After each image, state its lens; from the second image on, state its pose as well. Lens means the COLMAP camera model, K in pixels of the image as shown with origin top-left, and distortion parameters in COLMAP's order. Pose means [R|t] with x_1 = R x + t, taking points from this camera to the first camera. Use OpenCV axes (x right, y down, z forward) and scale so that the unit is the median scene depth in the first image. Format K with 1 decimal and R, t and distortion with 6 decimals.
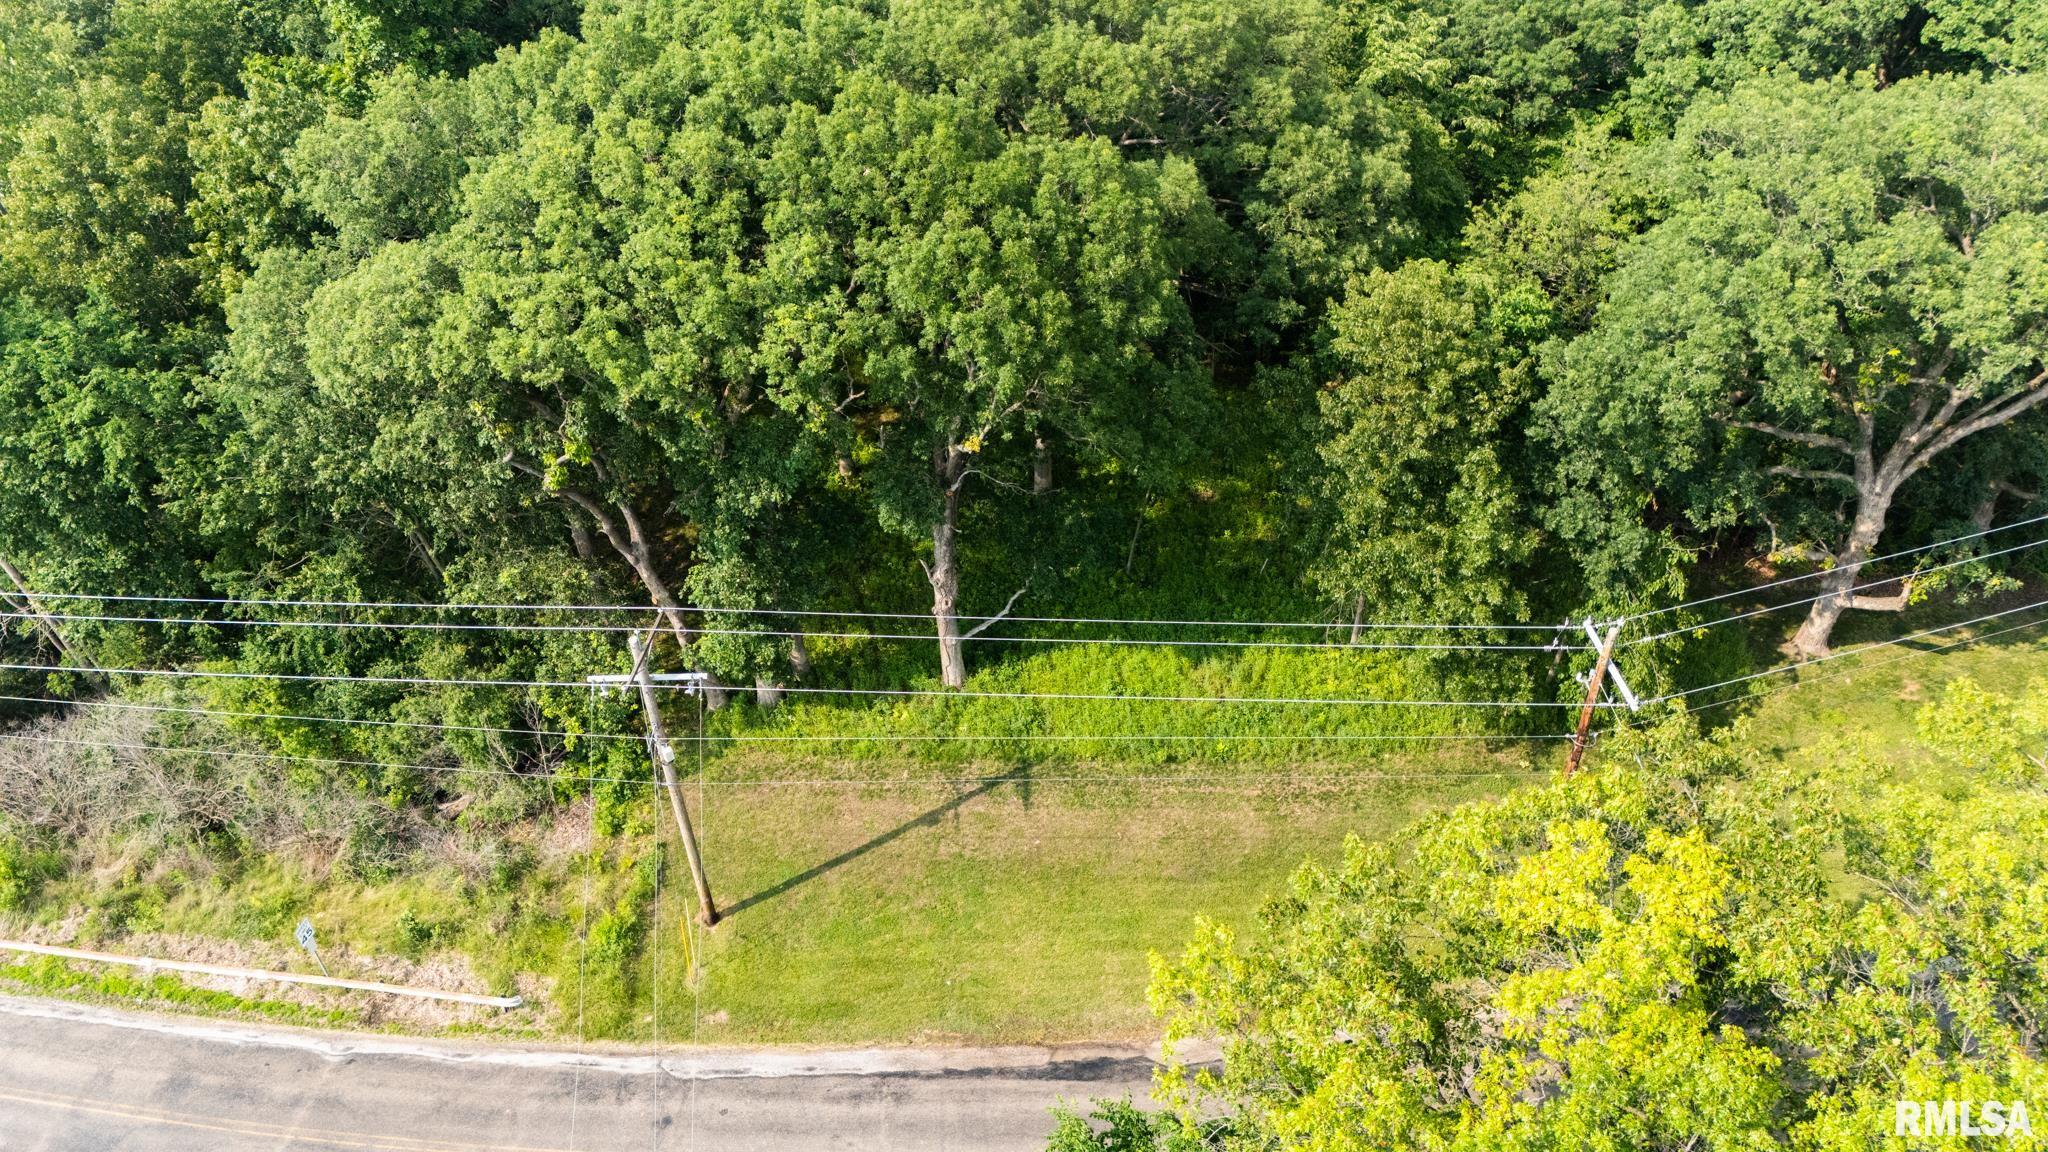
lens RADIAL K [[1507.6, 0, 1026.7], [0, 1507.6, 577.8], [0, 0, 1]] dist [0.076904, -0.077183]
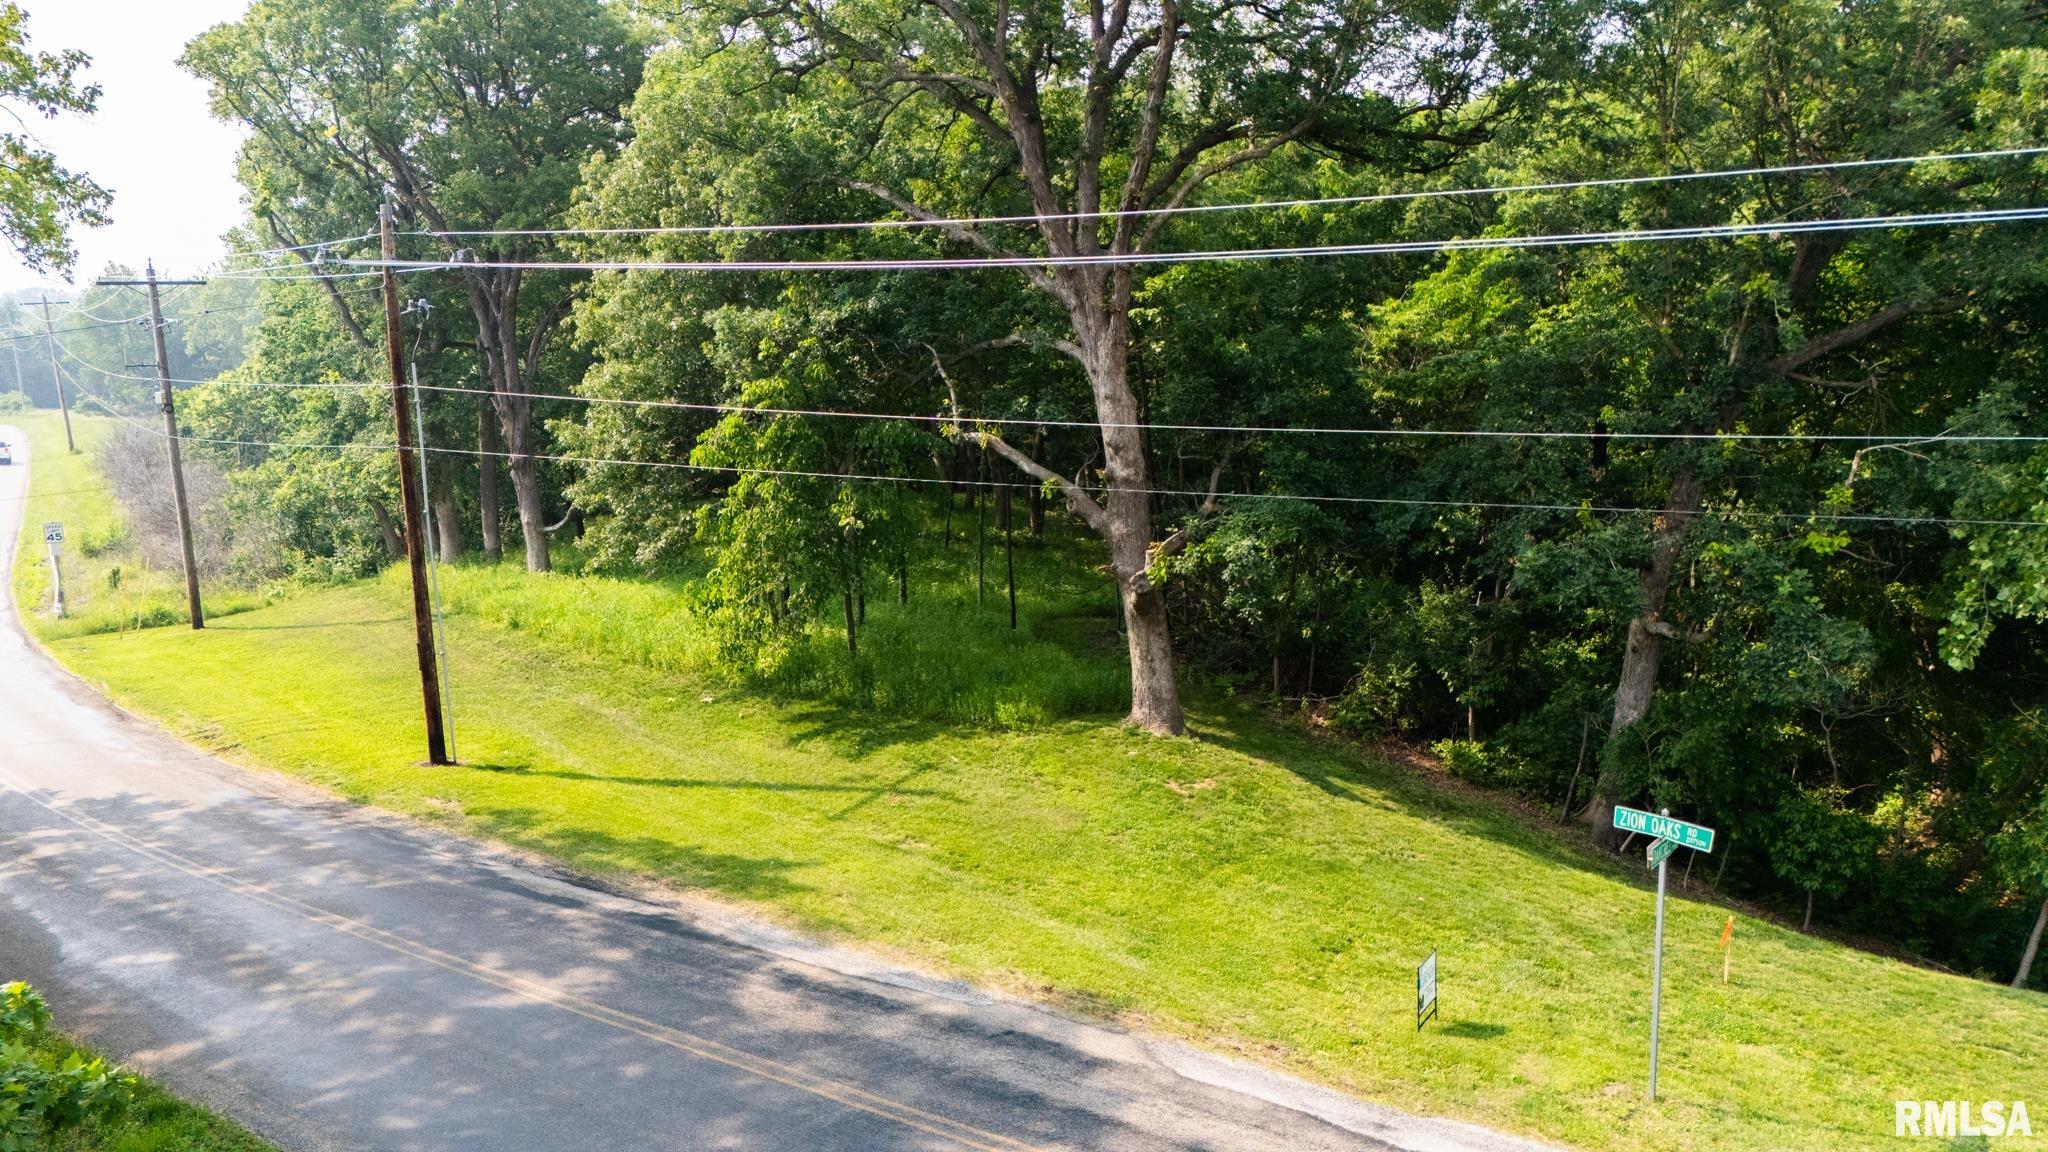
lens RADIAL K [[1507.6, 0, 1025.1], [0, 1507.6, 577.9], [0, 0, 1]] dist [0.076904, -0.077183]
pose [[0.679727, 0.161074, -0.715560, 1.014941], [-0.486028, 0.829565, -0.274952, 0.213255], [0.549316, 0.534674, 0.642164, 0.610483]]
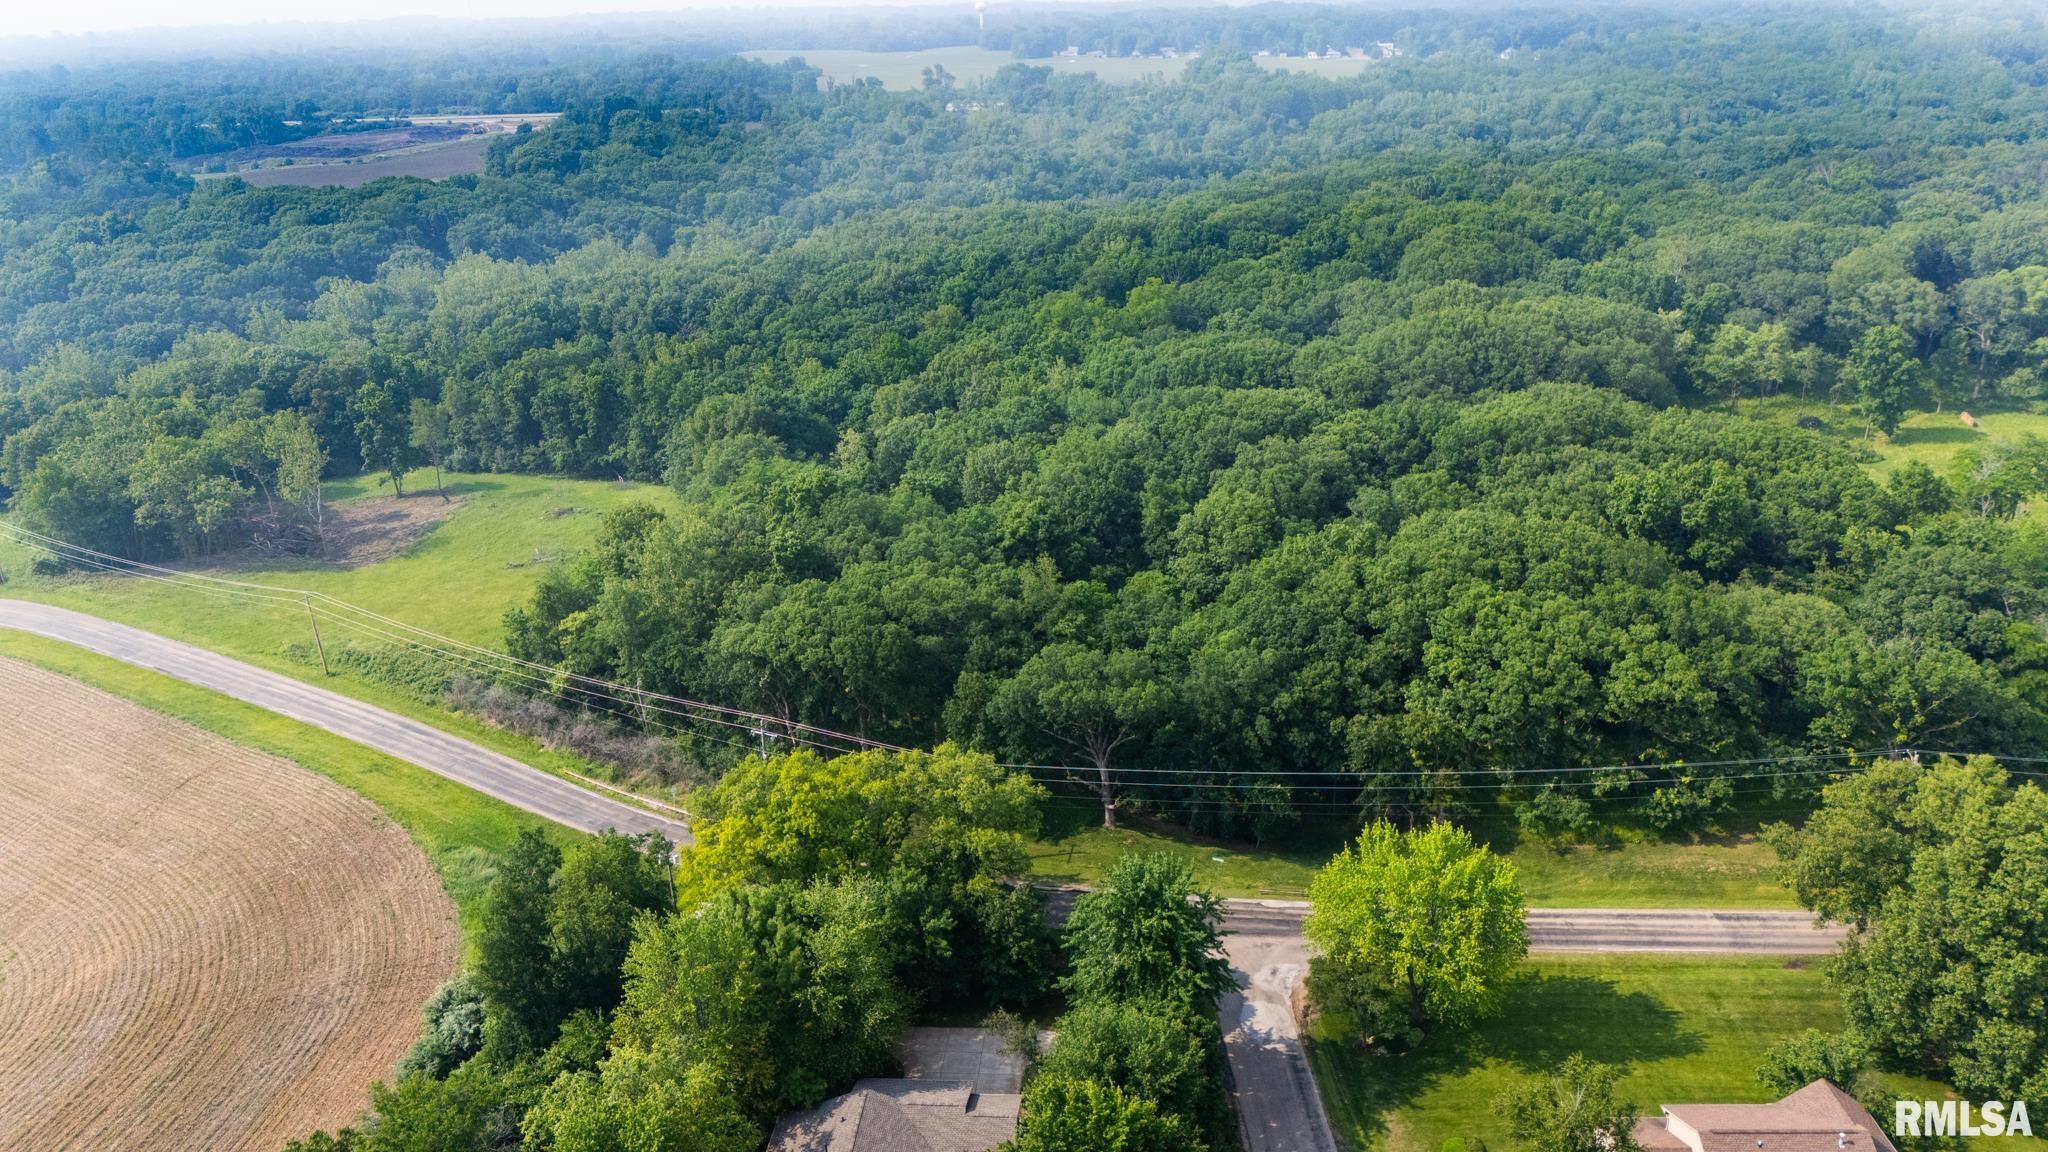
lens RADIAL K [[1507.6, 0, 1029.0], [0, 1507.6, 566.1], [0, 0, 1]] dist [0.076904, -0.077183]
pose [[0.915341, 0.154300, -0.371945, 1.589818], [-0.268636, 0.922078, -0.278581, 0.512251], [0.299977, 0.354915, 0.885466, -2.181556]]
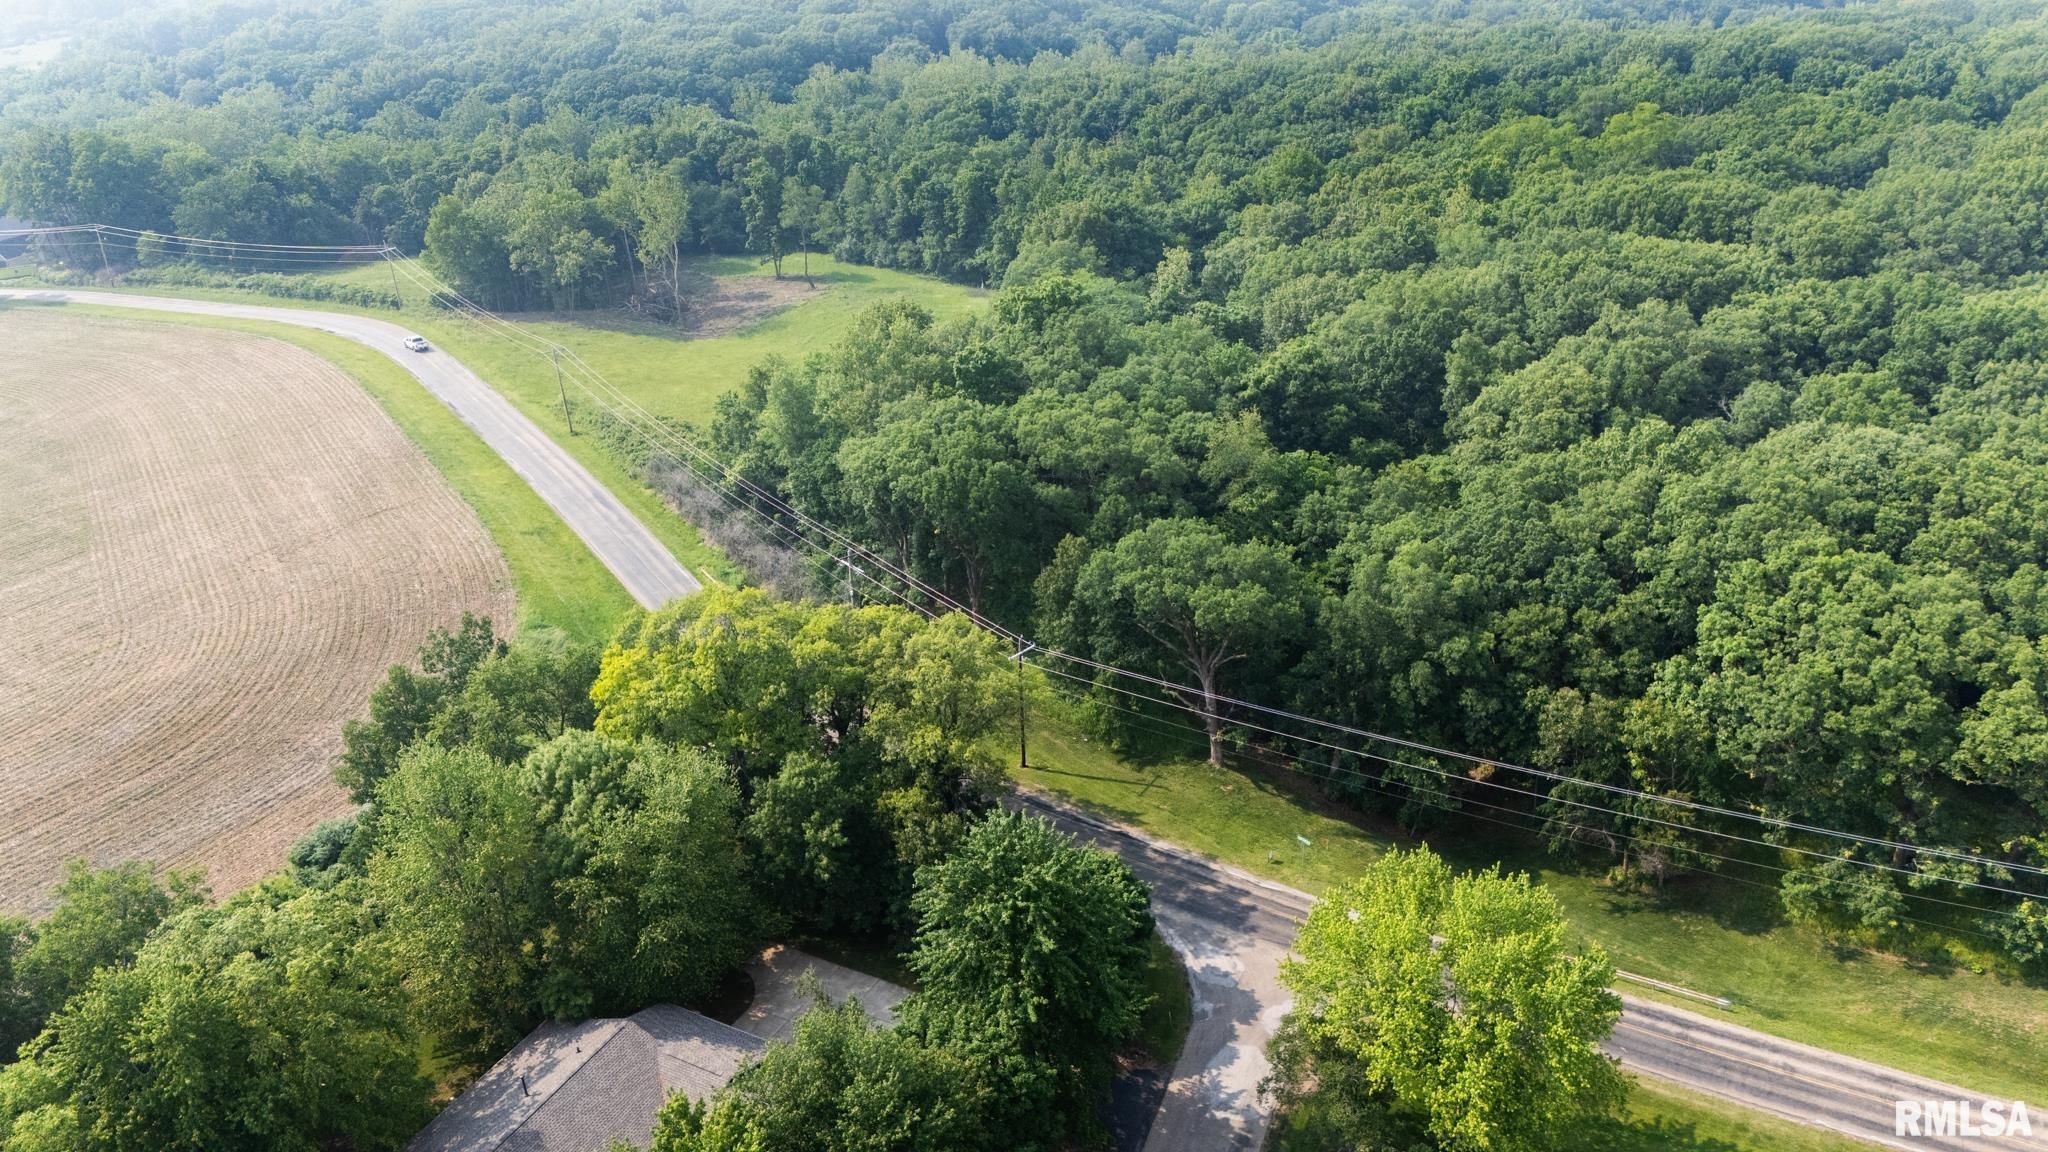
lens RADIAL K [[1507.6, 0, 1020.5], [0, 1507.6, 569.9], [0, 0, 1]] dist [0.076904, -0.077183]
pose [[0.680822, 0.337029, -0.650303, 1.945539], [-0.481599, 0.874920, -0.050761, 0.055192], [0.551855, 0.347745, 0.757977, -1.189902]]
